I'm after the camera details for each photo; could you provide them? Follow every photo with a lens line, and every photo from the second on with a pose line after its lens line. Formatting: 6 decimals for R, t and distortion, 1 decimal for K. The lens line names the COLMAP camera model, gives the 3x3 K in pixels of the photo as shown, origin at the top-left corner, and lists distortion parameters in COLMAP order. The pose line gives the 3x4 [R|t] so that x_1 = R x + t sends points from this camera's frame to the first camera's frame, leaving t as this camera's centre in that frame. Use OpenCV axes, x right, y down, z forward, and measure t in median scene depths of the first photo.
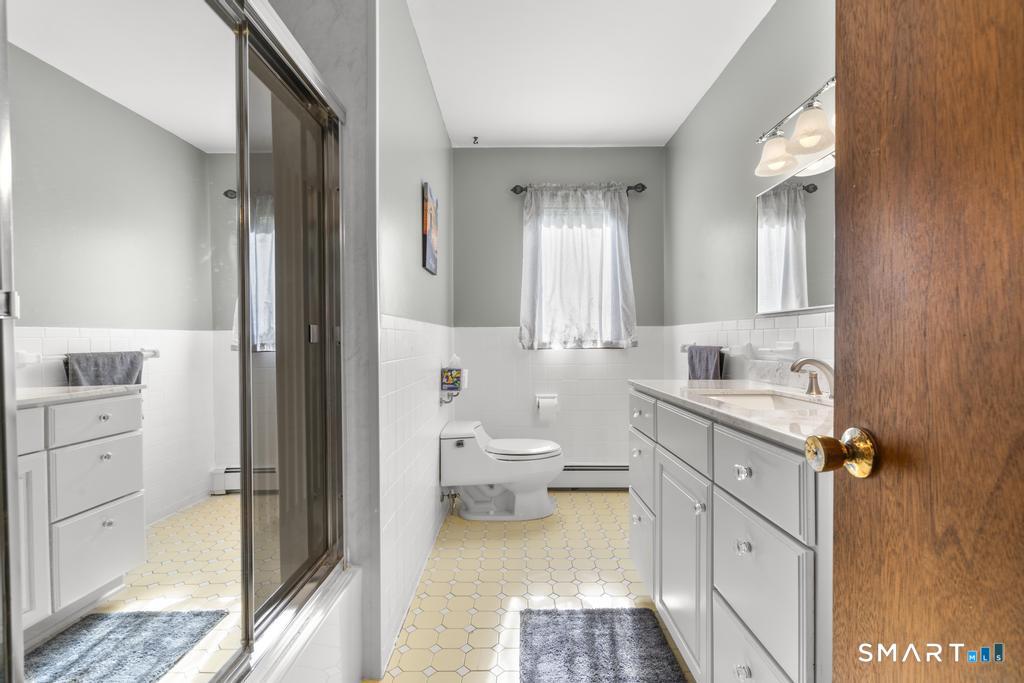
lens RADIAL K [[463.7, 0, 512.6], [0, 463.7, 343.6], [0, 0, 1]] dist [0.004001, 0.000307]
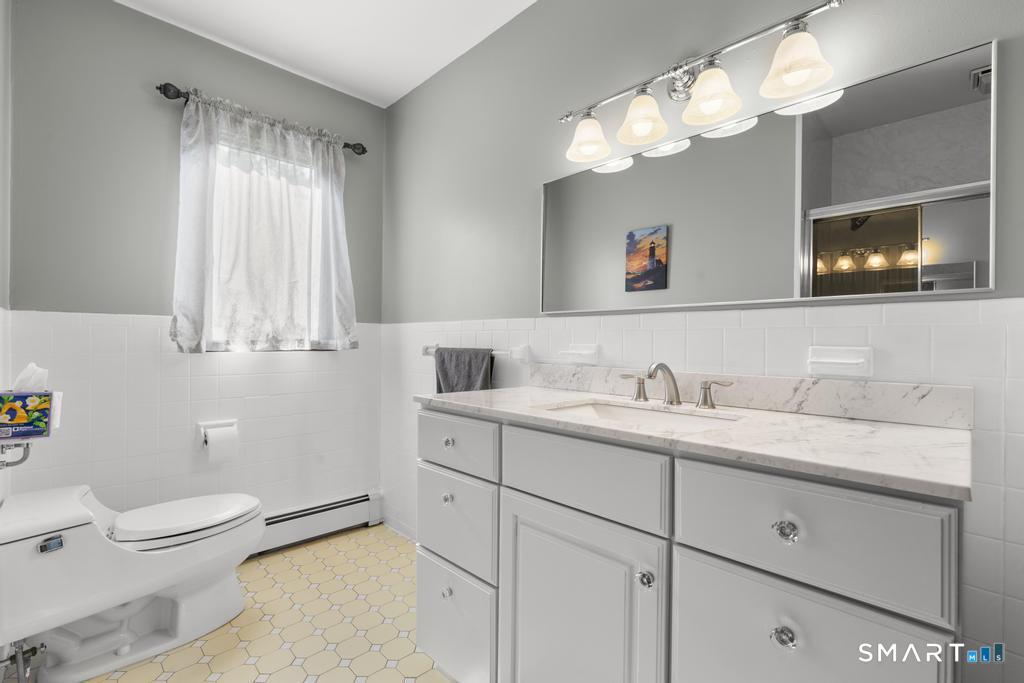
lens RADIAL K [[463.7, 0, 512.0], [0, 463.7, 342.7], [0, 0, 1]] dist [0.004001, 0.000307]
pose [[0.716188, 0.009255, 0.697846, -0.091976], [-0.007394, 0.999957, -0.005674, -0.000518], [-0.697868, -0.001096, 0.716226, 0.247126]]
